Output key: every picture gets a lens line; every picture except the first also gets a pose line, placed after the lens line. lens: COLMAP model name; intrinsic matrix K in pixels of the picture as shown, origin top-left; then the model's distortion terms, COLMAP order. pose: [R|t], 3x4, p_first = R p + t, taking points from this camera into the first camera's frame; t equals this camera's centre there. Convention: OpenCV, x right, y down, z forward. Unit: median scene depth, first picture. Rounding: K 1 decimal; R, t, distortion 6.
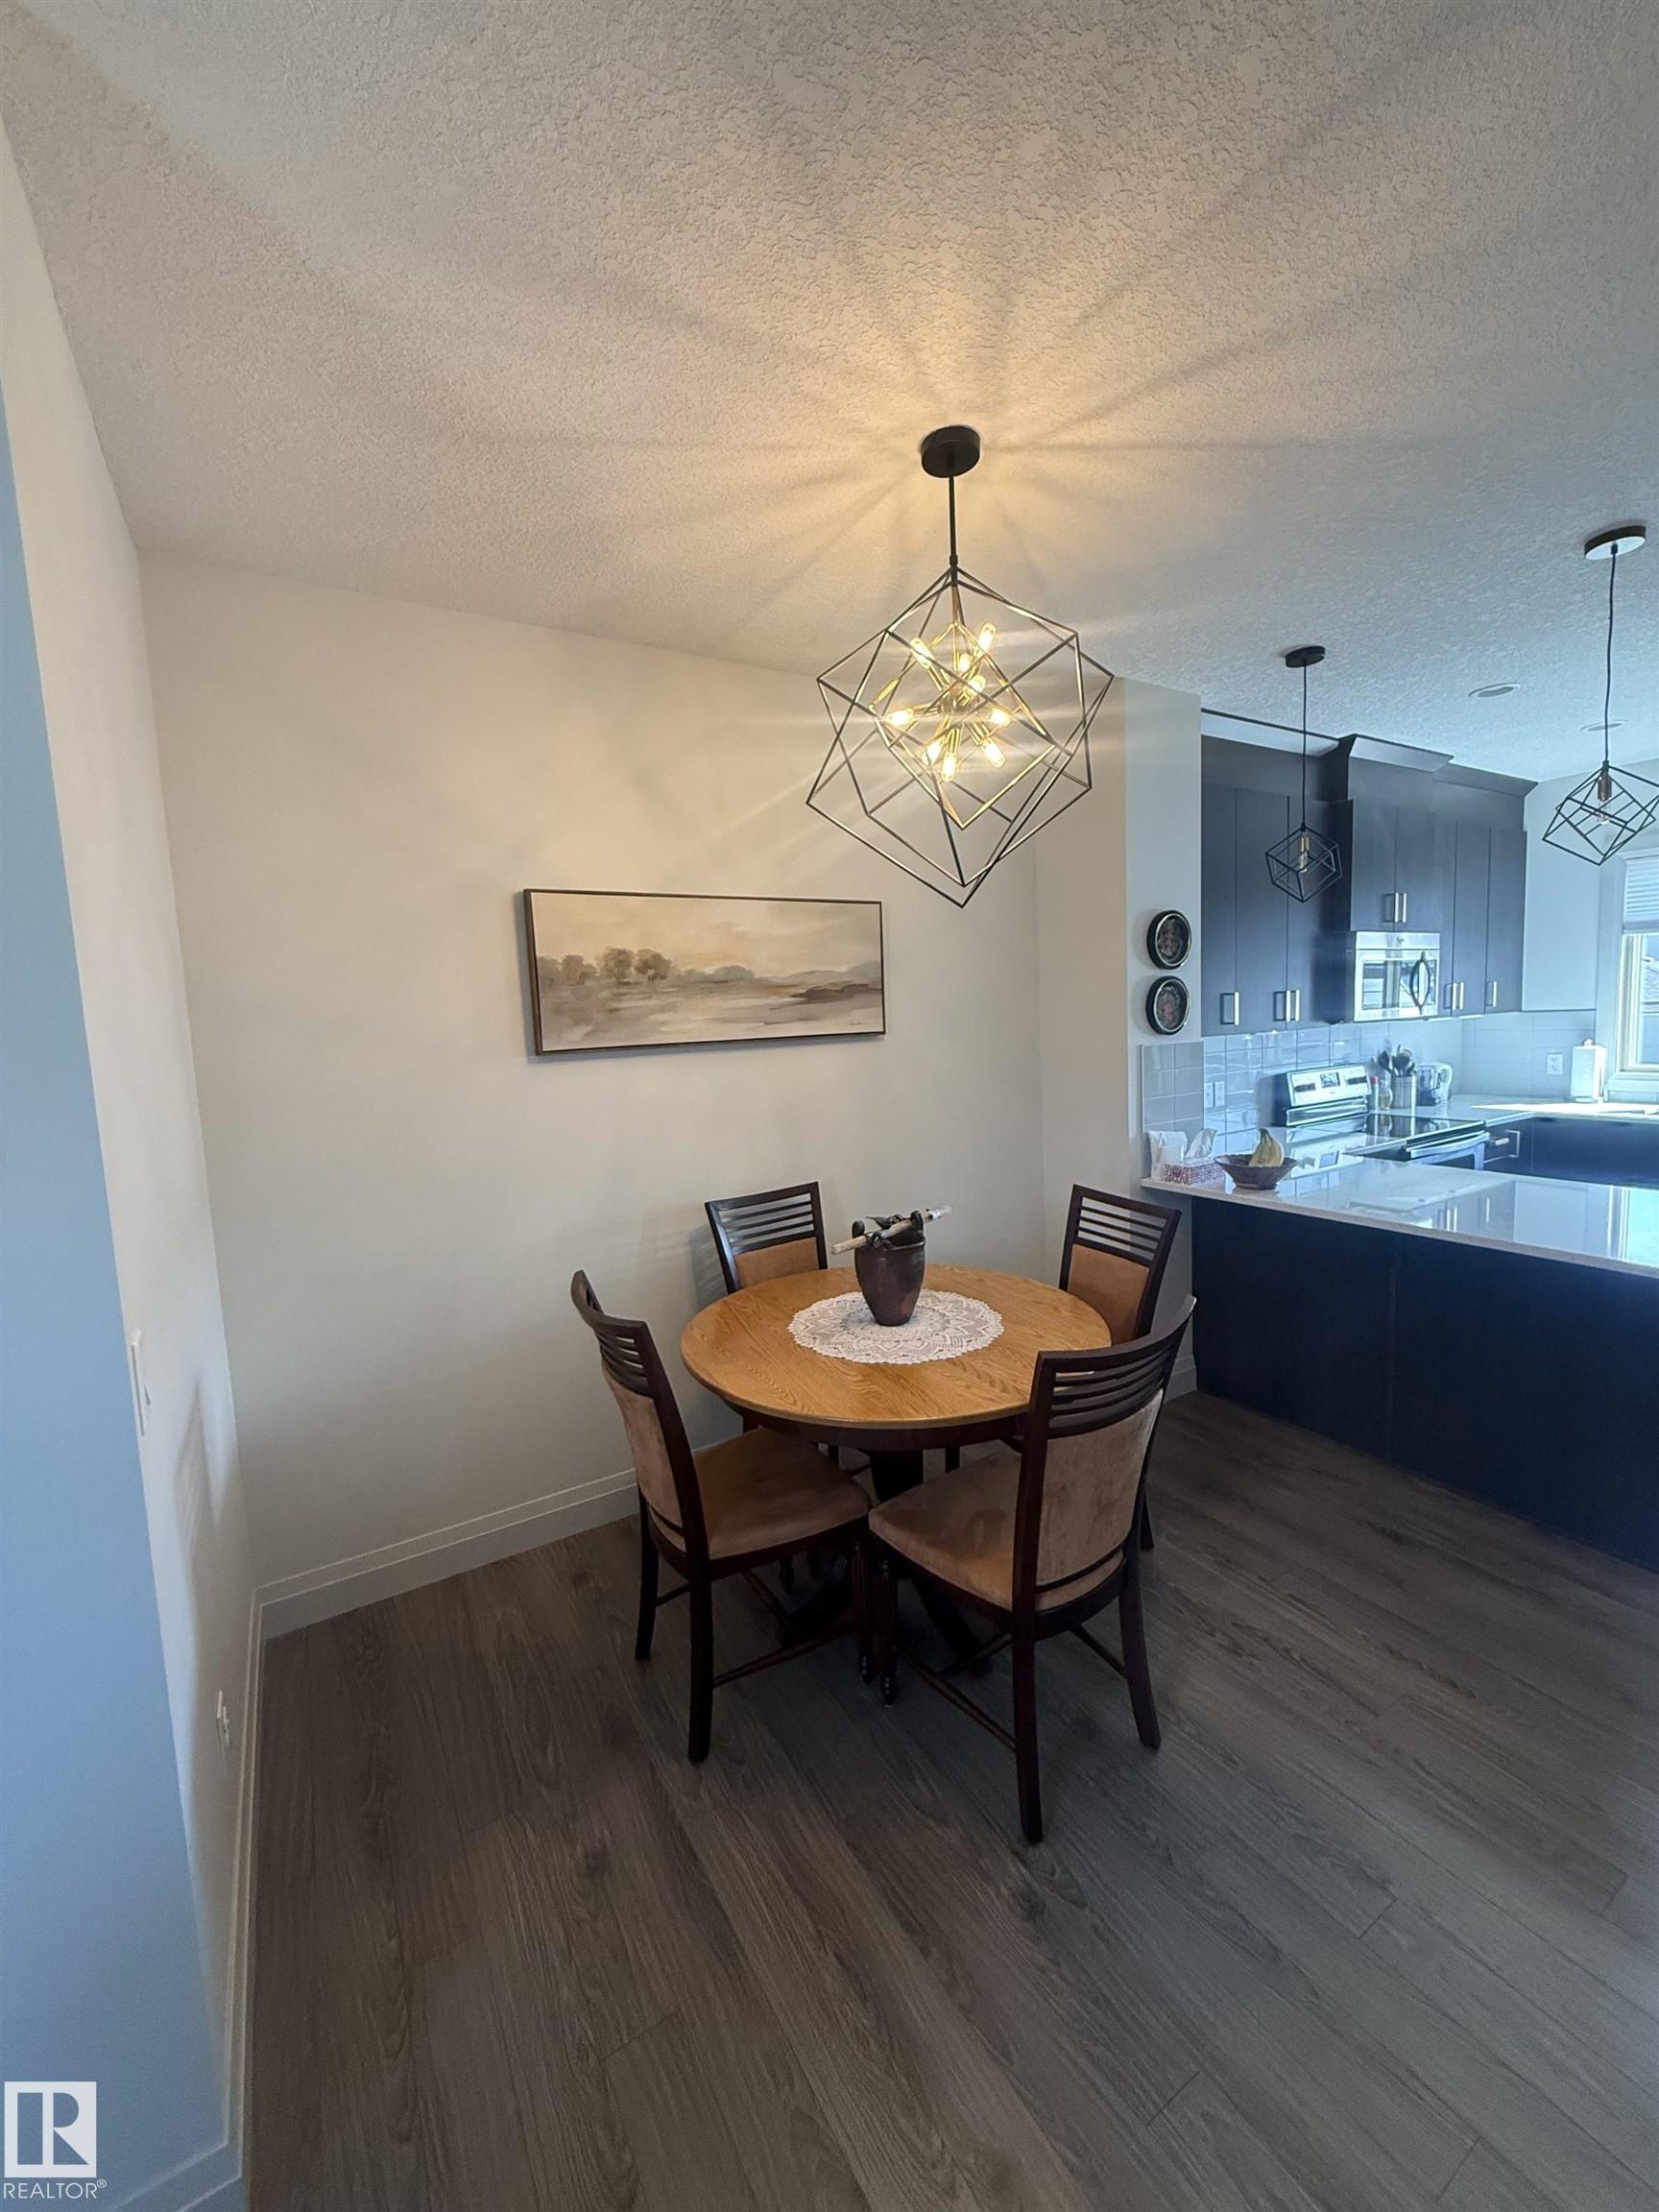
lens RADIAL K [[884.3, 0, 836.3], [0, 884.3, 1096.8], [0, 0, 1]] dist [-0.000647, 0.000034]
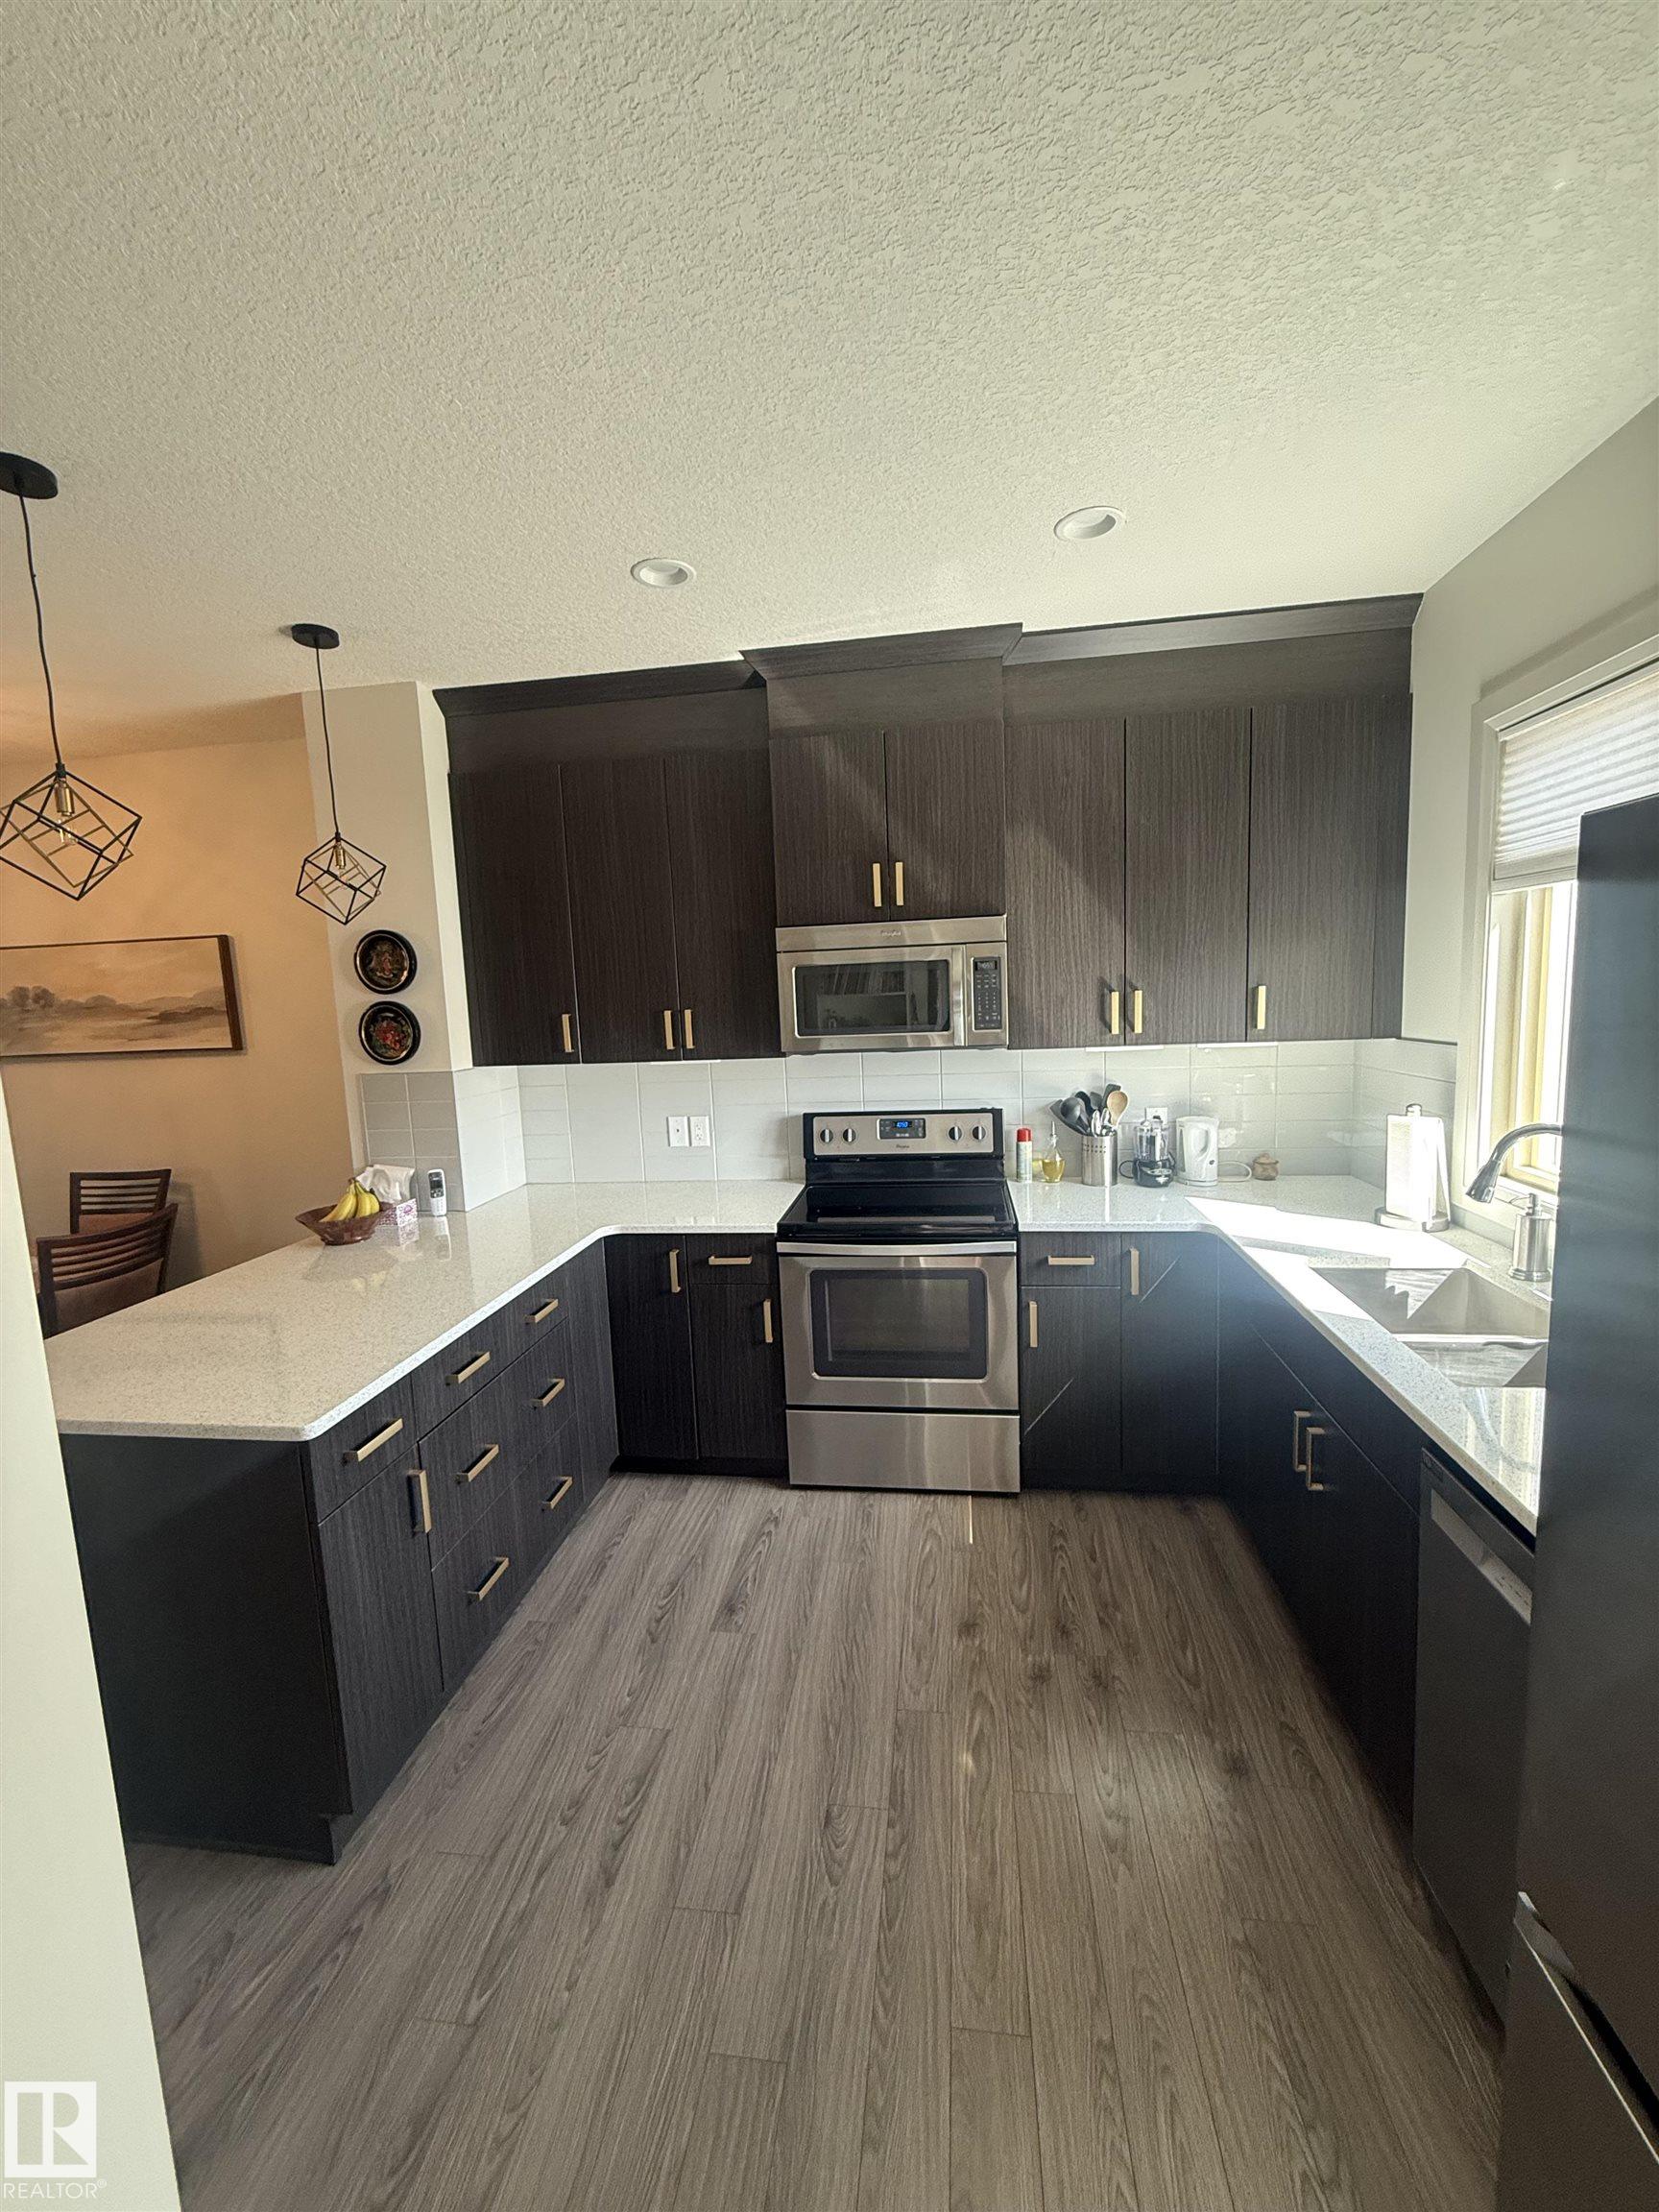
lens RADIAL K [[884.3, 0, 829.2], [0, 884.3, 1103.7], [0, 0, 1]] dist [-0.000647, 0.000034]
pose [[0.769109, 0.084894, -0.633454, 1.462097], [-0.053911, 0.996224, 0.068056, -0.128879], [0.636840, -0.018192, 0.770781, 0.644288]]
